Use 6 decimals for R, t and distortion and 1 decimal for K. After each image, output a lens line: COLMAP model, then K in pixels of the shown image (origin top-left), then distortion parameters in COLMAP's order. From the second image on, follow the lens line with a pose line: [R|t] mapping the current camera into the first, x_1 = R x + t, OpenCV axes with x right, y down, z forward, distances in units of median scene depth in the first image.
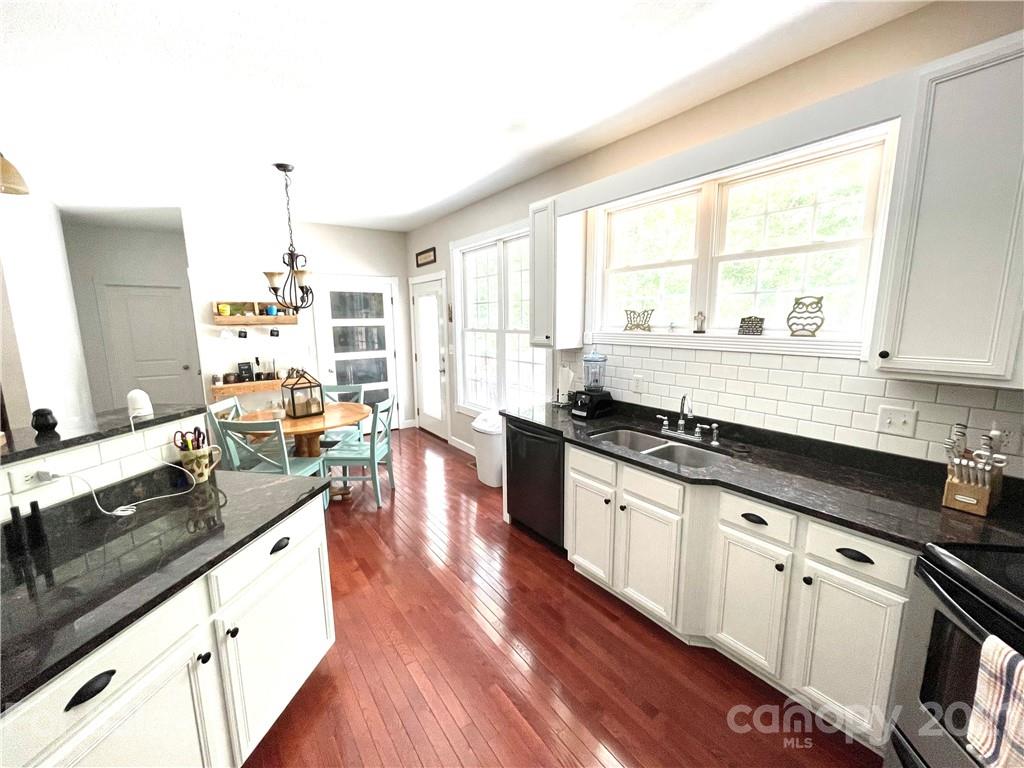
lens RADIAL K [[412.3, 0, 510.3], [0, 412.3, 385.4], [0, 0, 1]] dist [-0.002487, 0.000588]
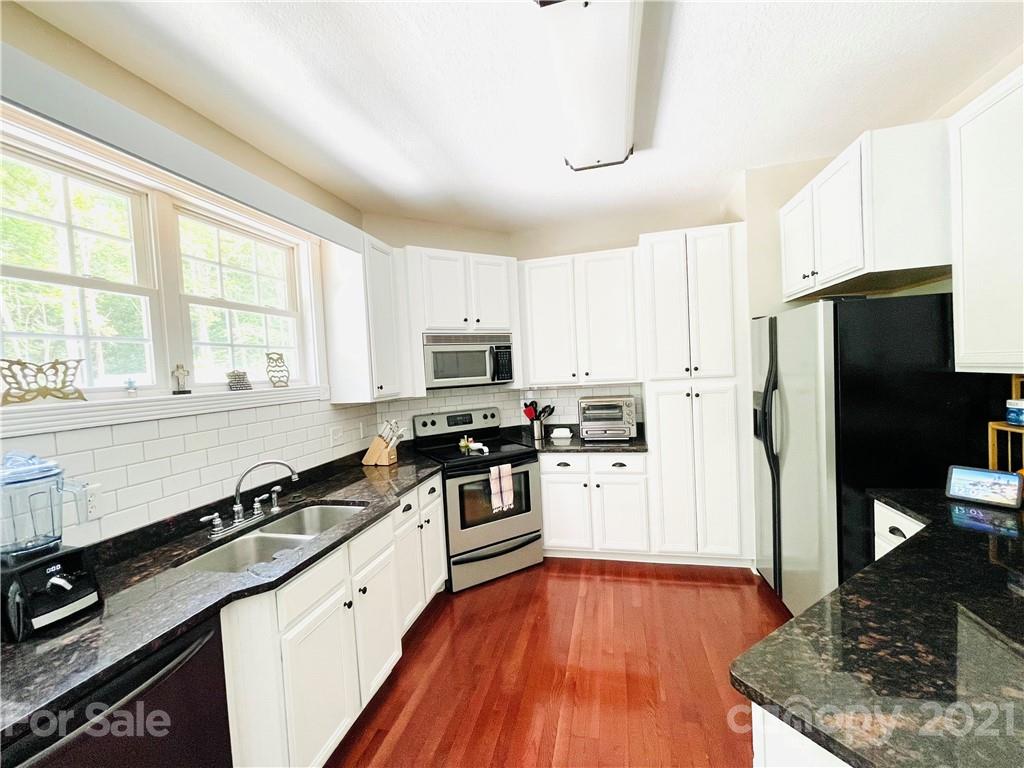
lens RADIAL K [[412.3, 0, 510.5], [0, 412.3, 382.3], [0, 0, 1]] dist [-0.002487, 0.000588]
pose [[-0.634434, 0.017745, 0.772774, -0.492350], [0.184922, 0.974190, 0.129448, -0.140901], [-0.750532, 0.225029, -0.621341, 1.068492]]
